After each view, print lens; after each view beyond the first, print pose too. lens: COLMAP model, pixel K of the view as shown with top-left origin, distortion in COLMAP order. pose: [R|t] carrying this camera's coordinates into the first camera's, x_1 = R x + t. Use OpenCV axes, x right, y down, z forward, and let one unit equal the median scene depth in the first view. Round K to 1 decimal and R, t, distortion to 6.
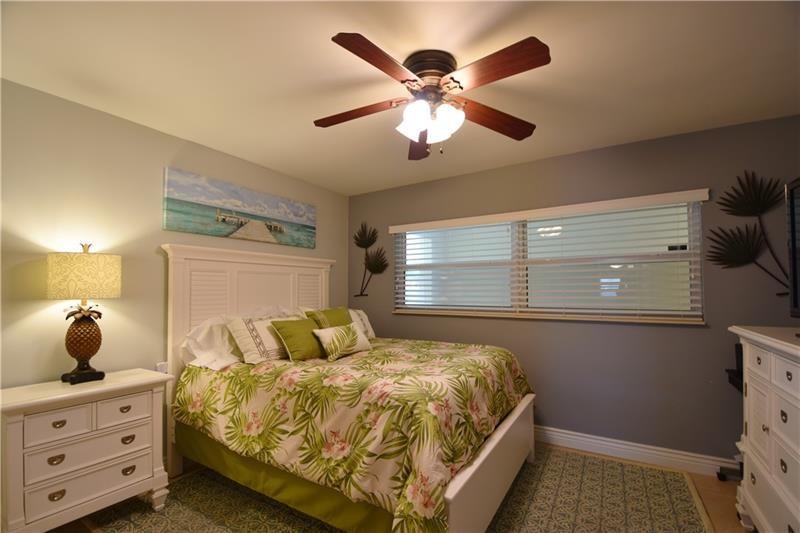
lens RADIAL K [[360.3, 0, 400.9], [0, 360.3, 267.7], [0, 0, 1]] dist [0.003010, -0.000838]
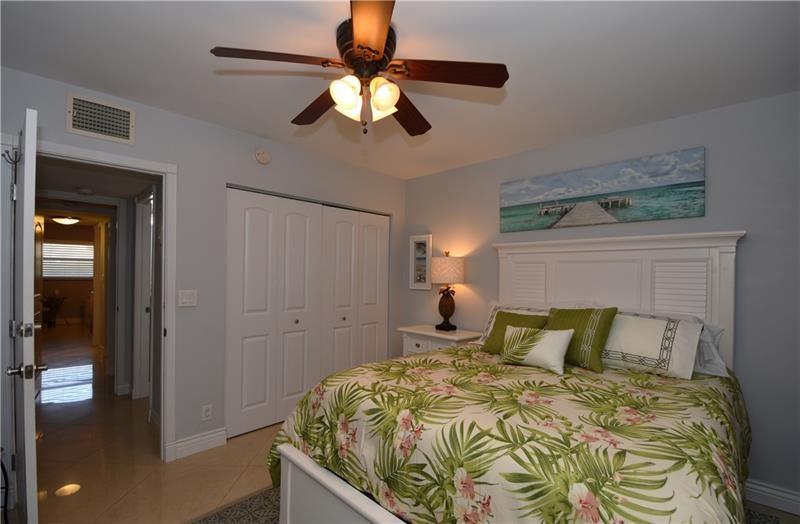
lens RADIAL K [[360.7, 0, 406.5], [0, 360.7, 276.7], [0, 0, 1]] dist [0.000419, -0.000040]
pose [[-0.193057, 0.021874, -0.980944, 0.593124], [0.064828, 0.997851, 0.009493, 0.015946], [0.979044, -0.061760, -0.194060, 0.772416]]
